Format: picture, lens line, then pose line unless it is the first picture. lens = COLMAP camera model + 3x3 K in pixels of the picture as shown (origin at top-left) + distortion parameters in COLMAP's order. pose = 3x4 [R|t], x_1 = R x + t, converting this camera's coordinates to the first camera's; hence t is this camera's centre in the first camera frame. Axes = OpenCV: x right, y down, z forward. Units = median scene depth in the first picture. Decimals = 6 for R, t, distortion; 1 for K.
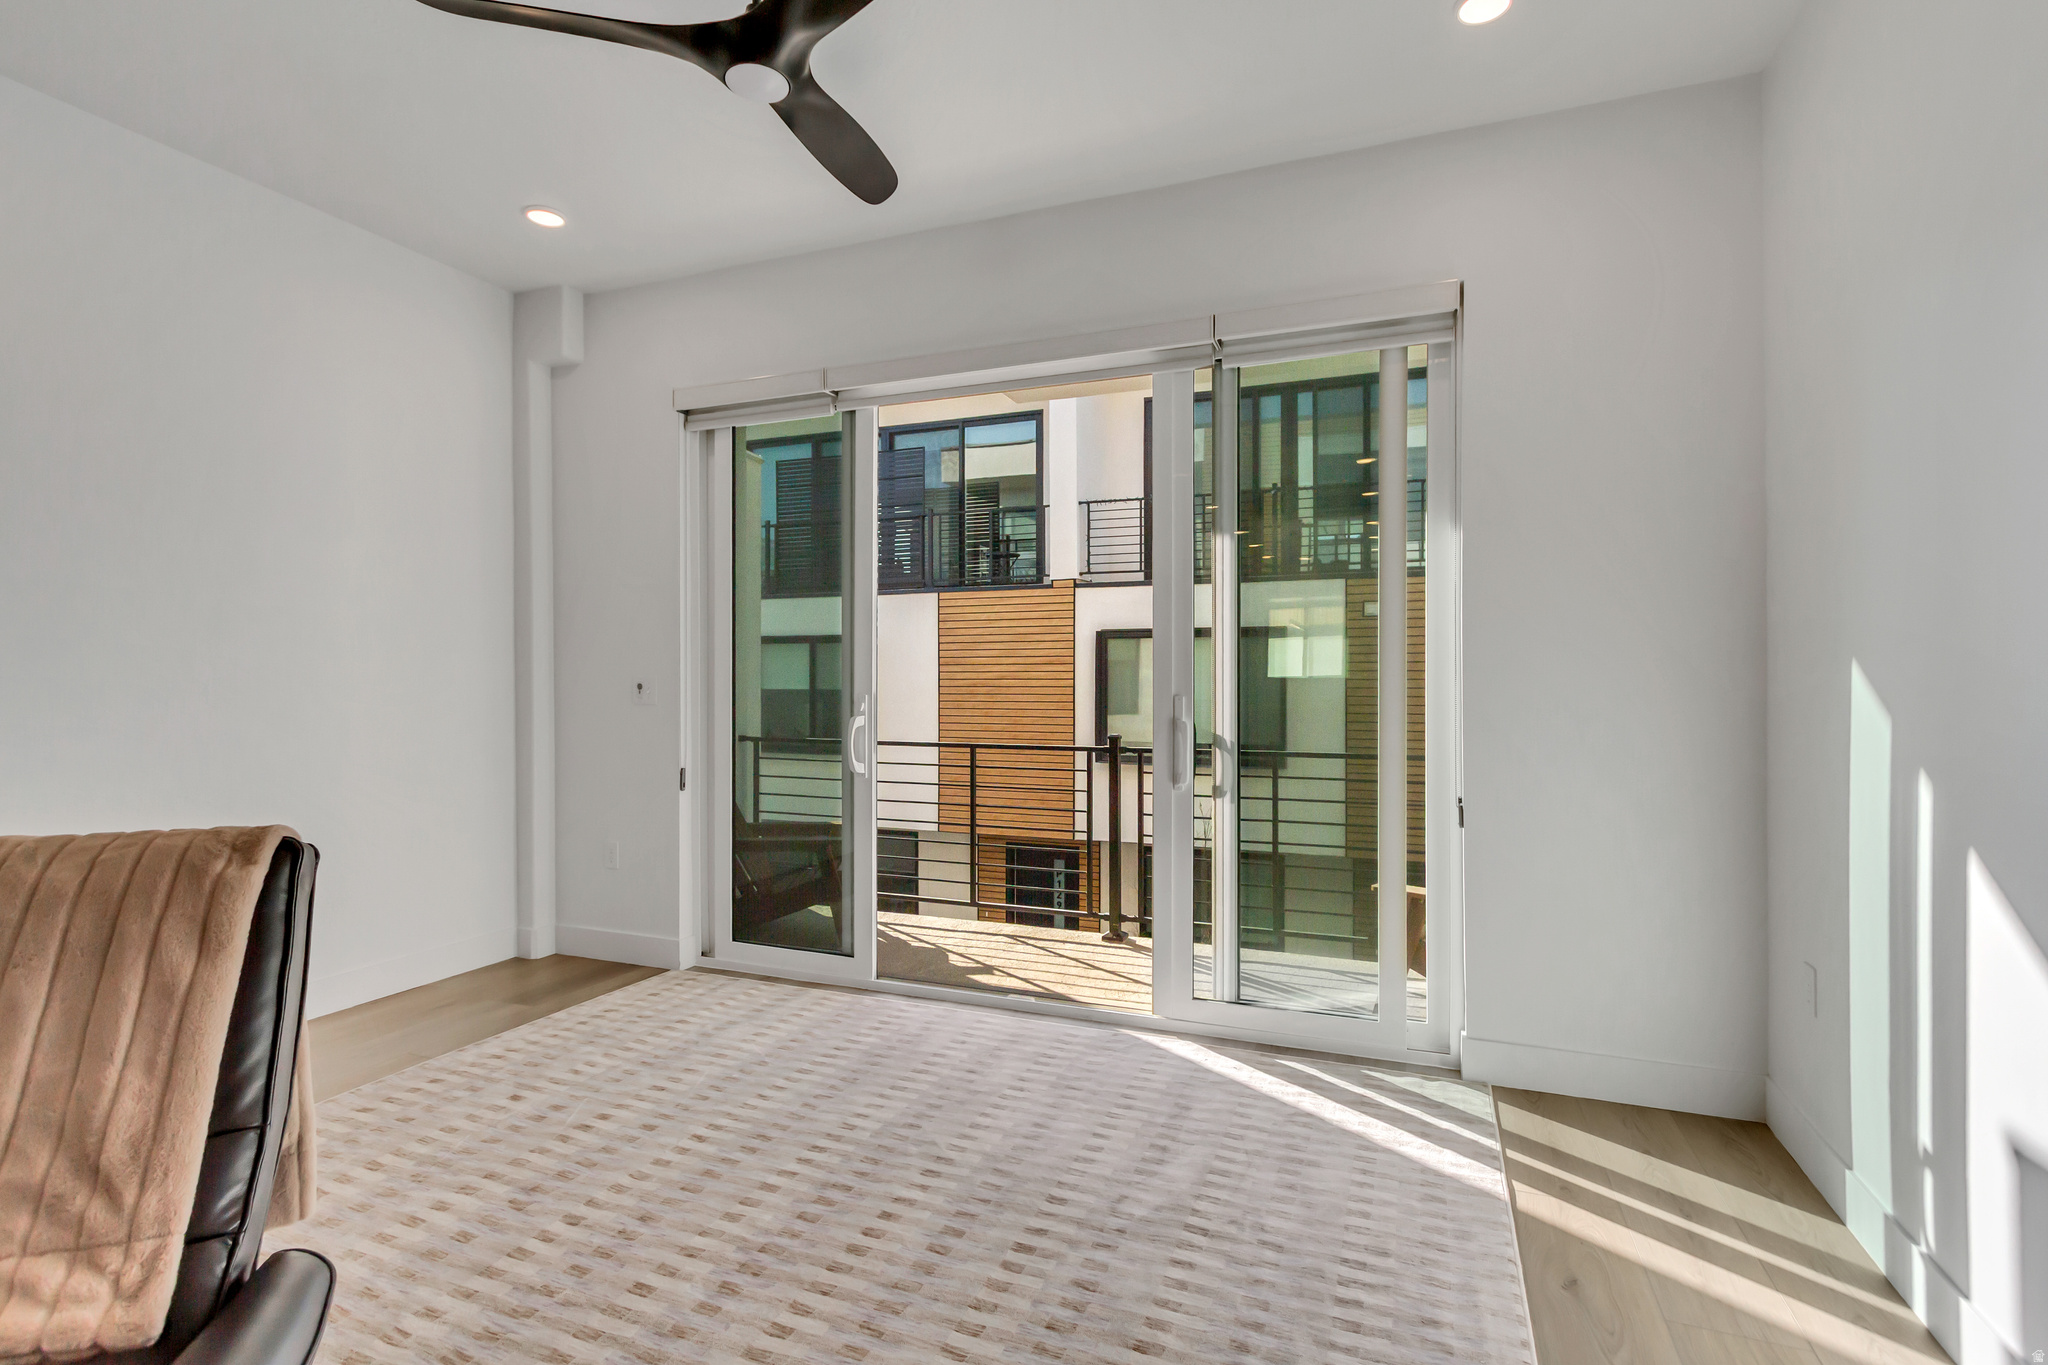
lens RADIAL K [[959.9, 0, 1019.6], [0, 959.9, 665.3], [0, 0, 1]] dist [0.009779, -0.000312]
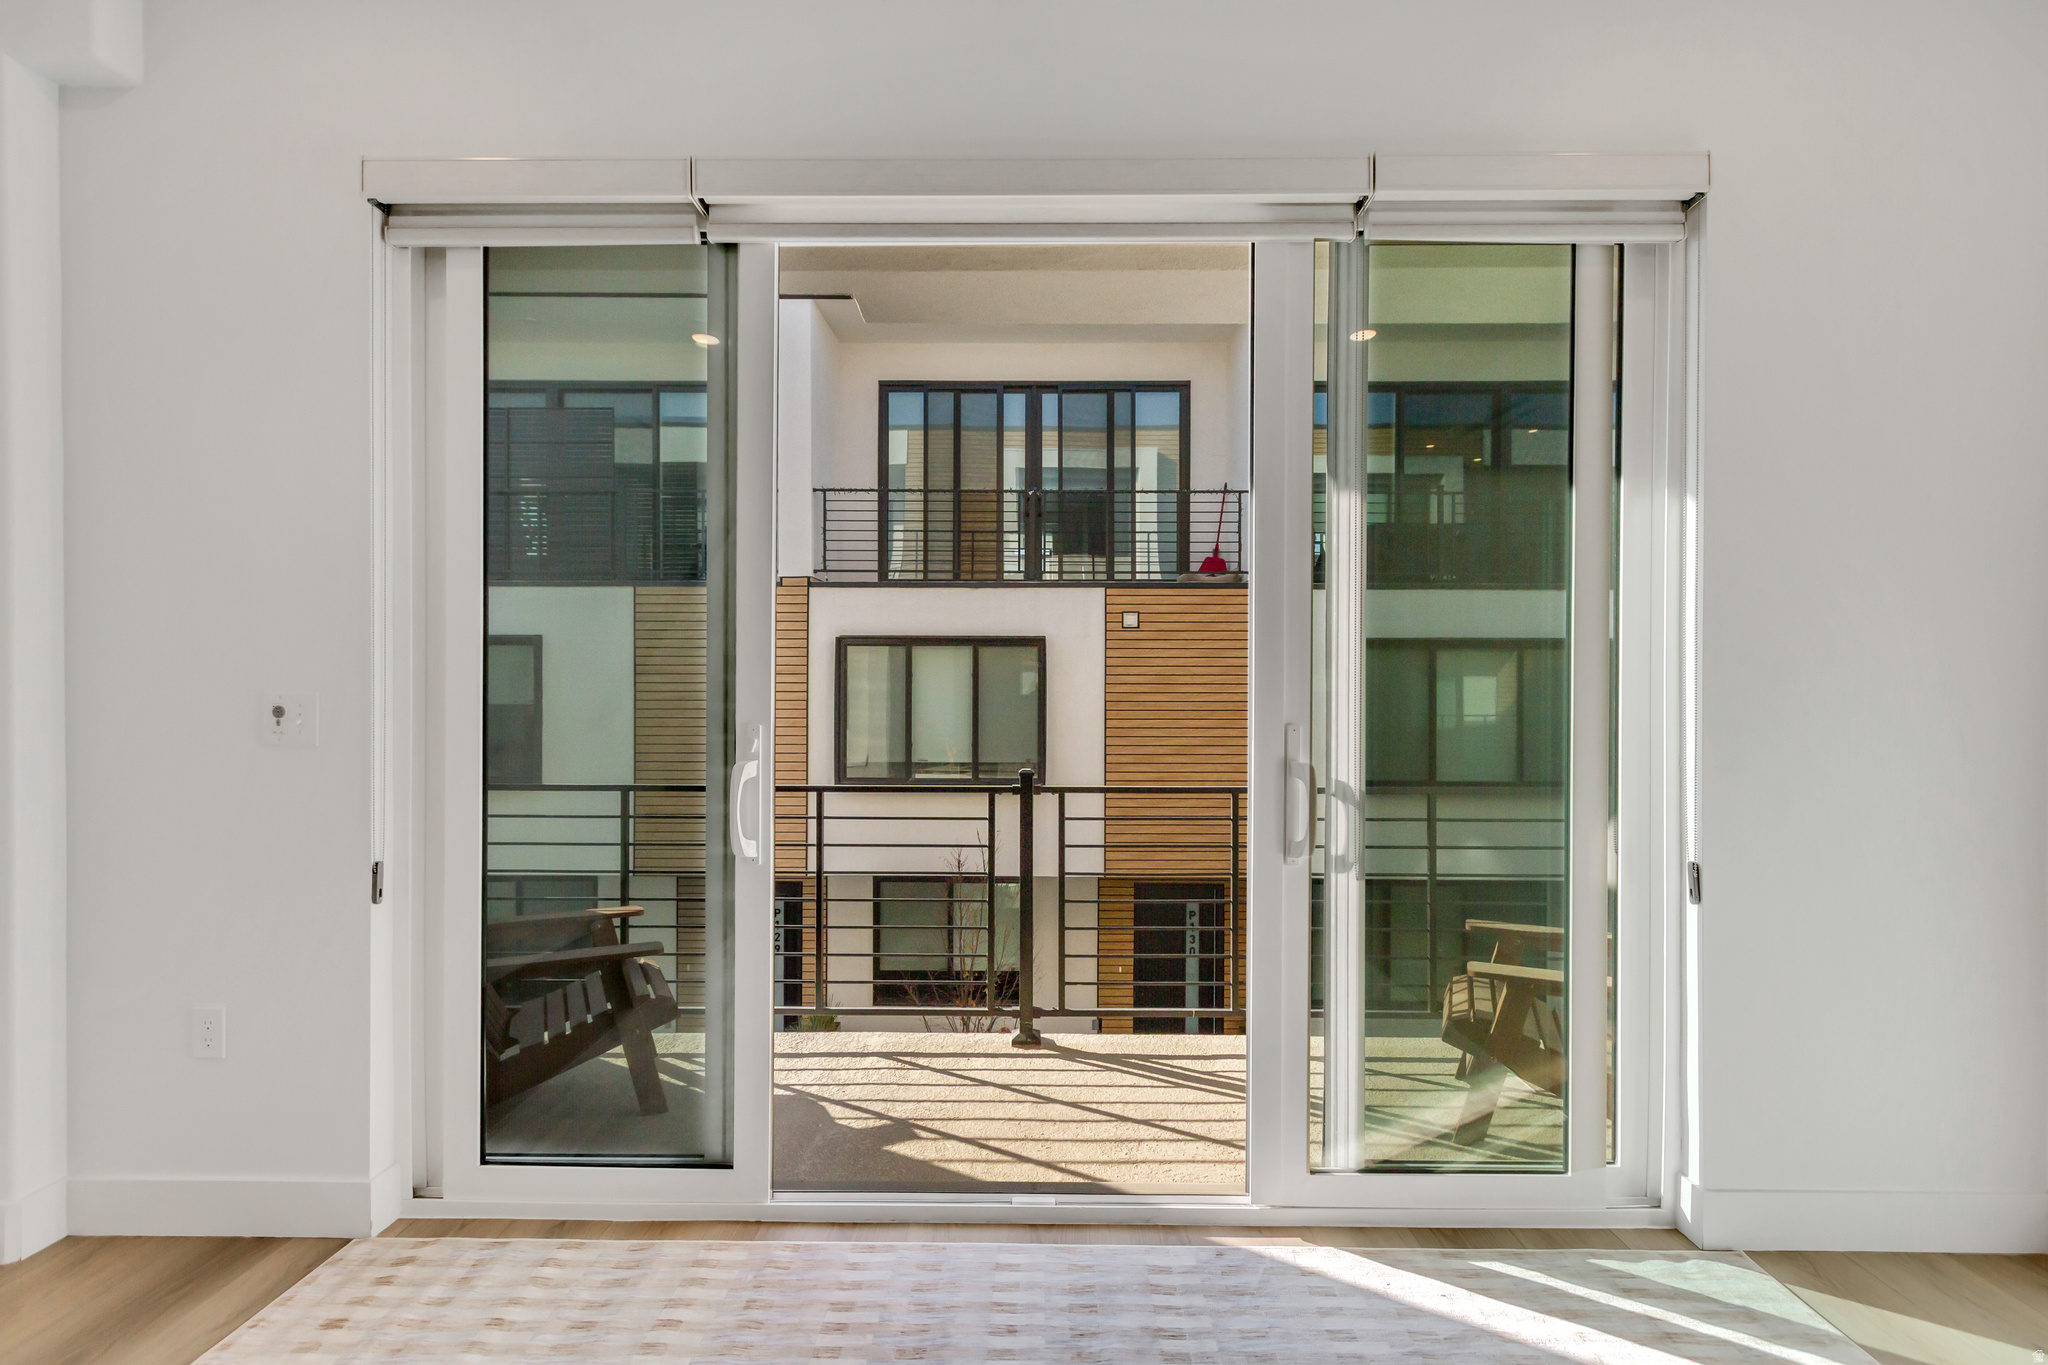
lens RADIAL K [[959.9, 0, 1037.1], [0, 959.9, 682.9], [0, 0, 1]] dist [0.009779, -0.000312]
pose [[0.933357, 0.004241, 0.358925, -0.196321], [-0.006770, 0.999960, 0.005789, -0.000027], [-0.358886, -0.007833, 0.933348, 0.353679]]
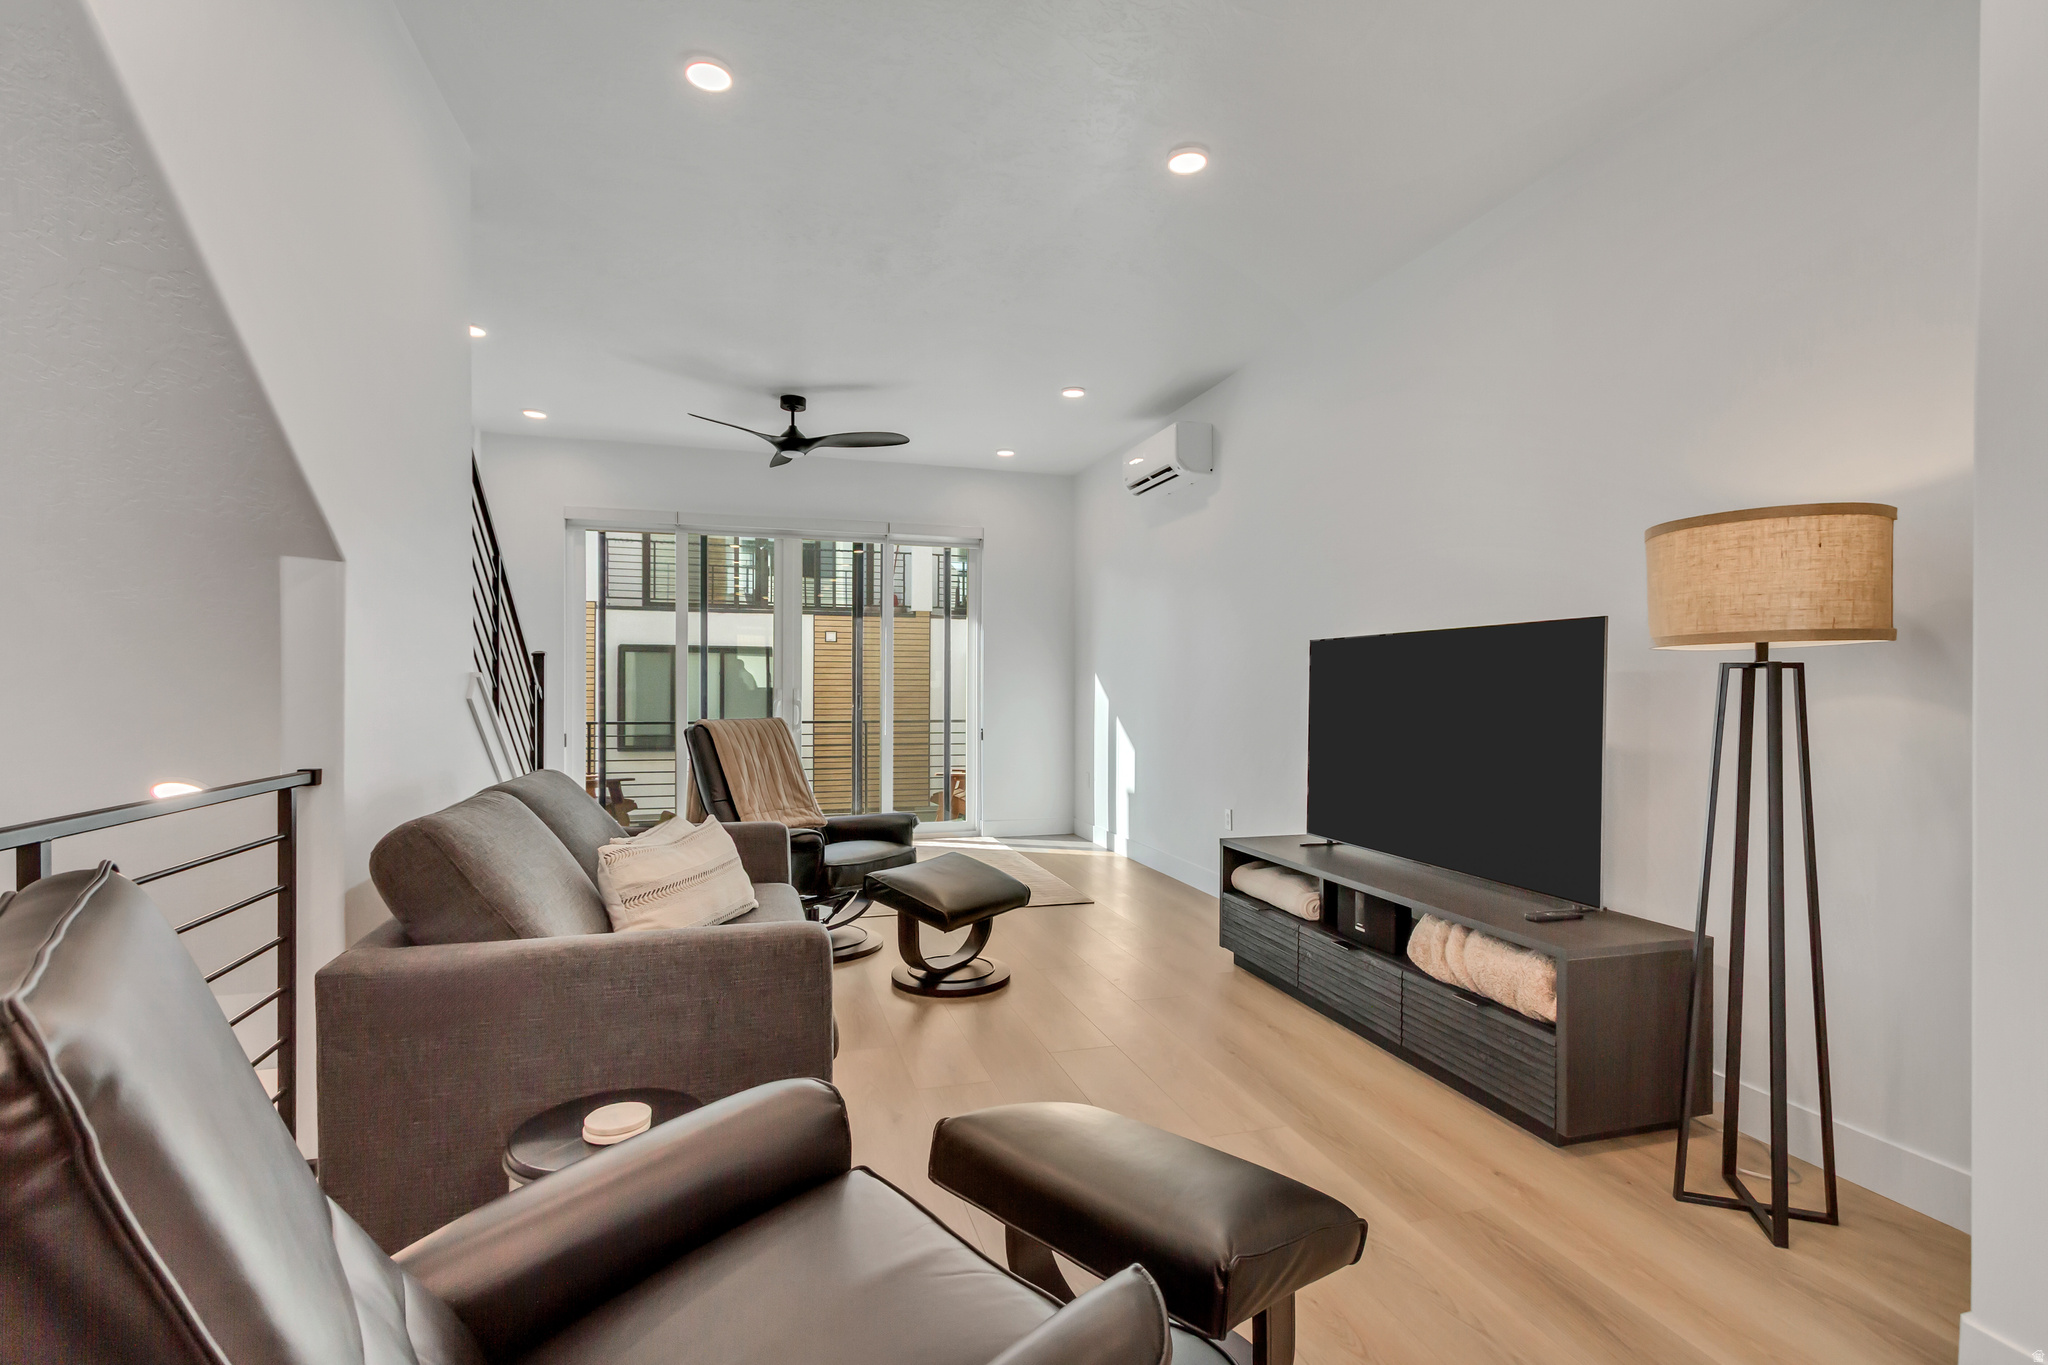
lens RADIAL K [[959.9, 0, 1026.1], [0, 959.9, 695.7], [0, 0, 1]] dist [0.009779, -0.000312]
pose [[0.793537, -0.004419, 0.608507, -0.724384], [-0.007272, 0.999833, 0.016743, 0.003603], [-0.608479, -0.017711, 0.793372, -0.790579]]
